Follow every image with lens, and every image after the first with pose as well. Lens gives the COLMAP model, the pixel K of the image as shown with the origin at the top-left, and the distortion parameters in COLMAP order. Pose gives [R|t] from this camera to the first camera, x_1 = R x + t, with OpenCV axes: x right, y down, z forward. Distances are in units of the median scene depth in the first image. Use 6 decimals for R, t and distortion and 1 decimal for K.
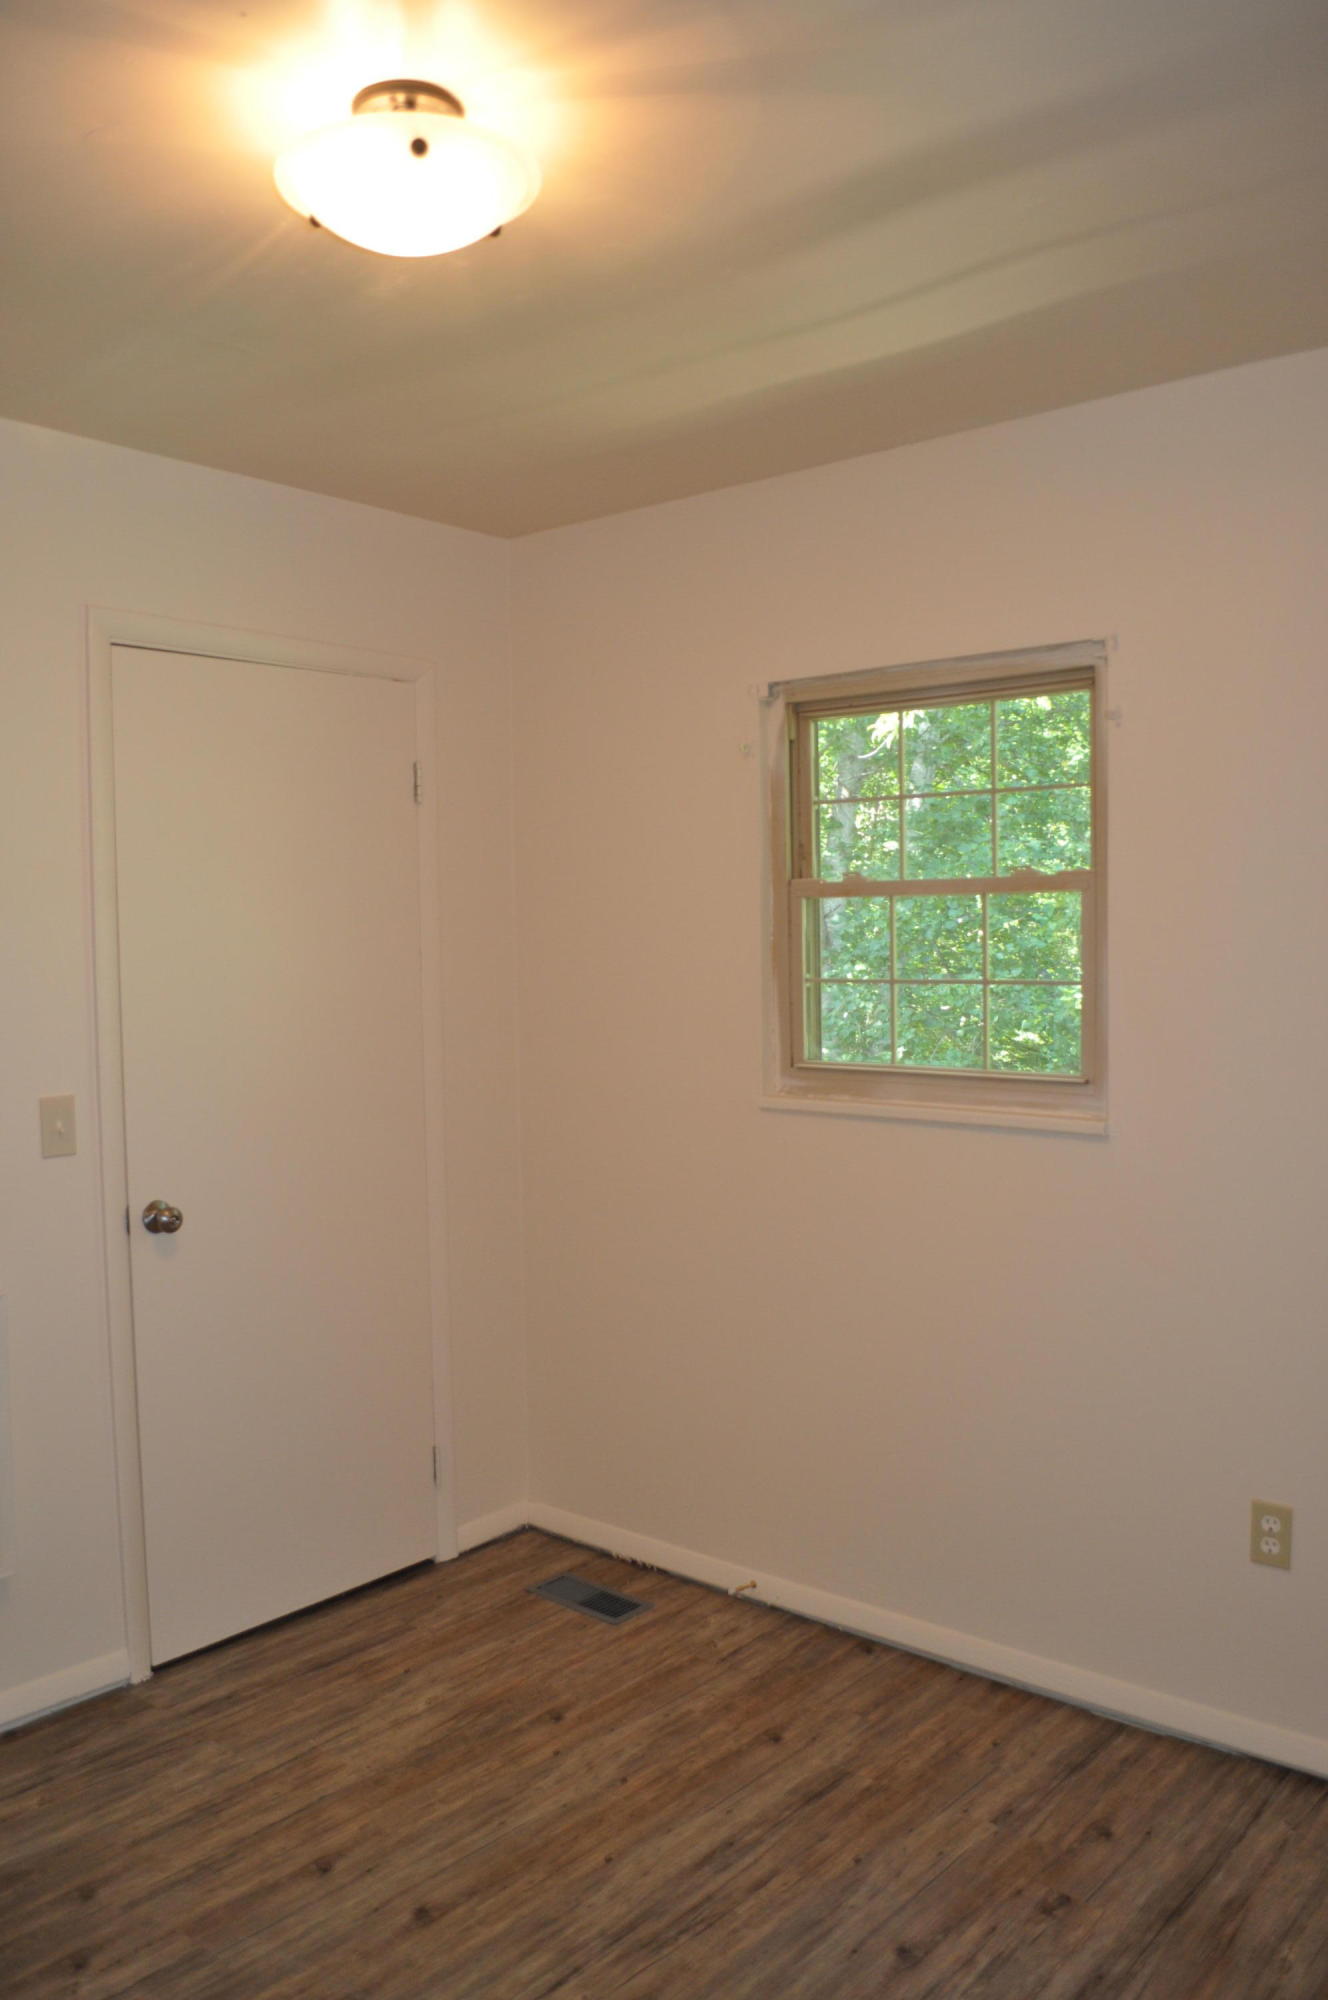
lens RADIAL K [[1571.4, 0, 653.2], [0, 1571.4, 1015.2], [0, 0, 1]] dist [-0.081226, 0.006083]
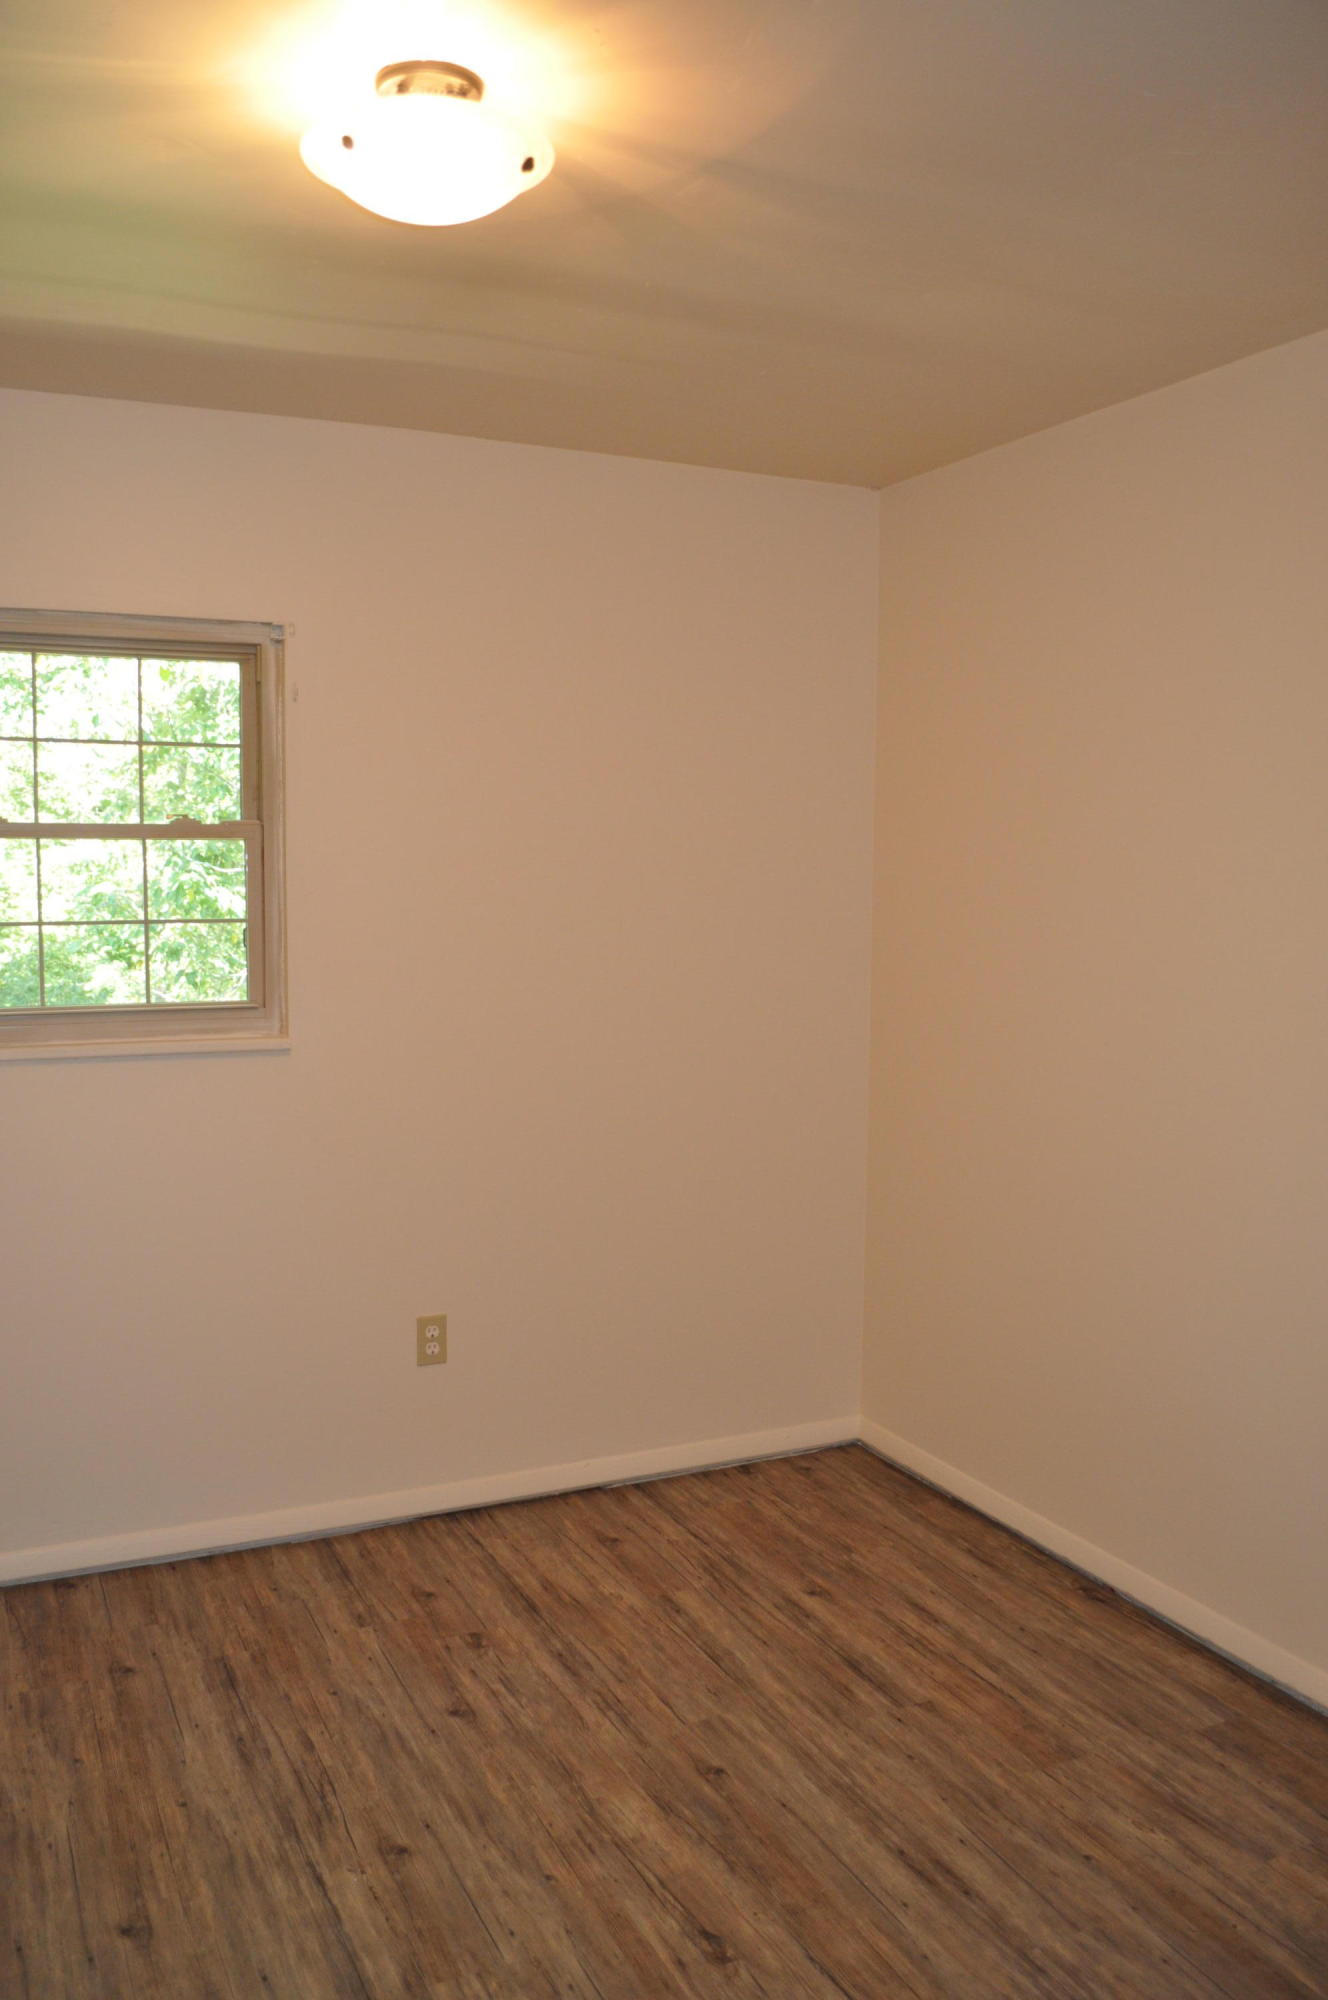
lens RADIAL K [[1571.4, 0, 653.2], [0, 1571.4, 1015.2], [0, 0, 1]] dist [-0.081226, 0.006083]
pose [[0.405123, -0.069743, 0.911598, -0.736525], [0.038334, 0.997505, 0.059279, -0.008704], [-0.913458, 0.010930, 0.406786, 0.294605]]
